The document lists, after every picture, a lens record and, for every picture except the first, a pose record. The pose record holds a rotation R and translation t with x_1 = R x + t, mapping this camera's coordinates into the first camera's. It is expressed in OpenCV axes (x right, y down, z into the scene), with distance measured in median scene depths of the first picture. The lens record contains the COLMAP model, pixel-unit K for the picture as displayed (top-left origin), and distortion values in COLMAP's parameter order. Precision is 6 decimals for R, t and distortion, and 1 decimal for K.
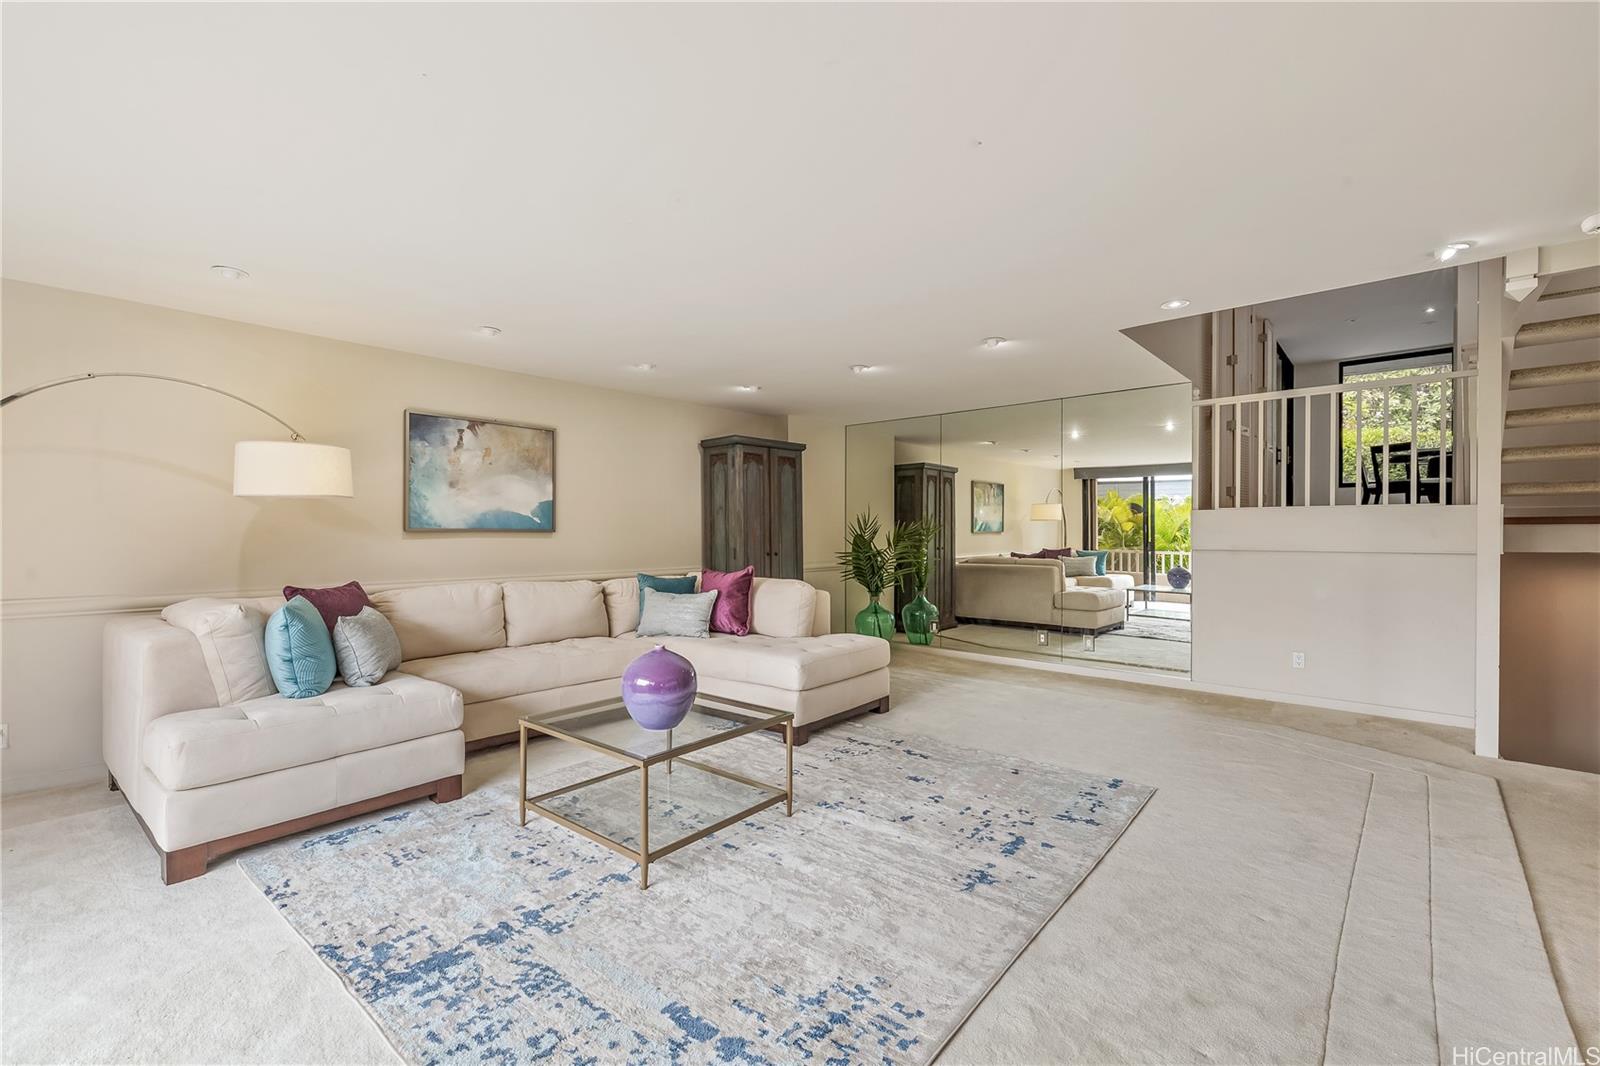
lens RADIAL K [[678.1, 0, 800.0], [0, 678.1, 533.0], [0, 0, 1]] dist [-0.001796, -0.000101]
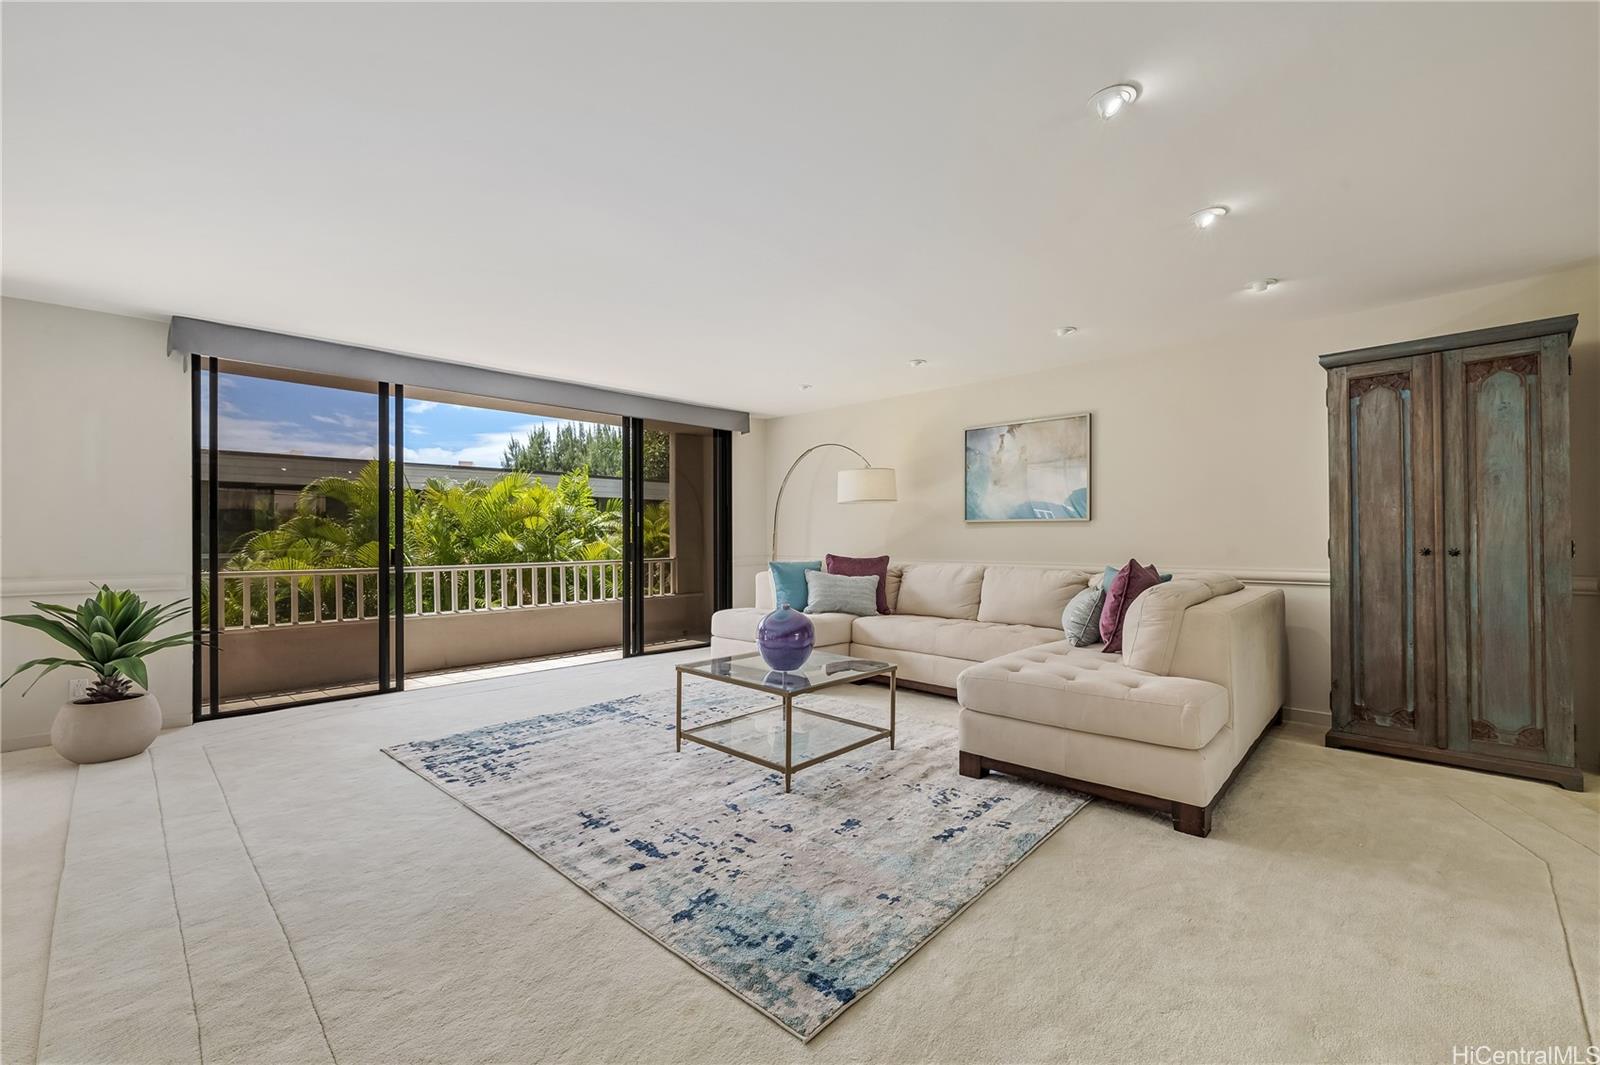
lens RADIAL K [[679.0, 0, 800.0], [0, 679.0, 532.5], [0, 0, 1]] dist [-0.001034, -0.000089]
pose [[-0.057997, -0.006744, -0.998294, 0.824509], [0.002861, 0.999972, -0.006922, 0.028331], [0.998313, -0.003258, -0.057976, 0.852096]]
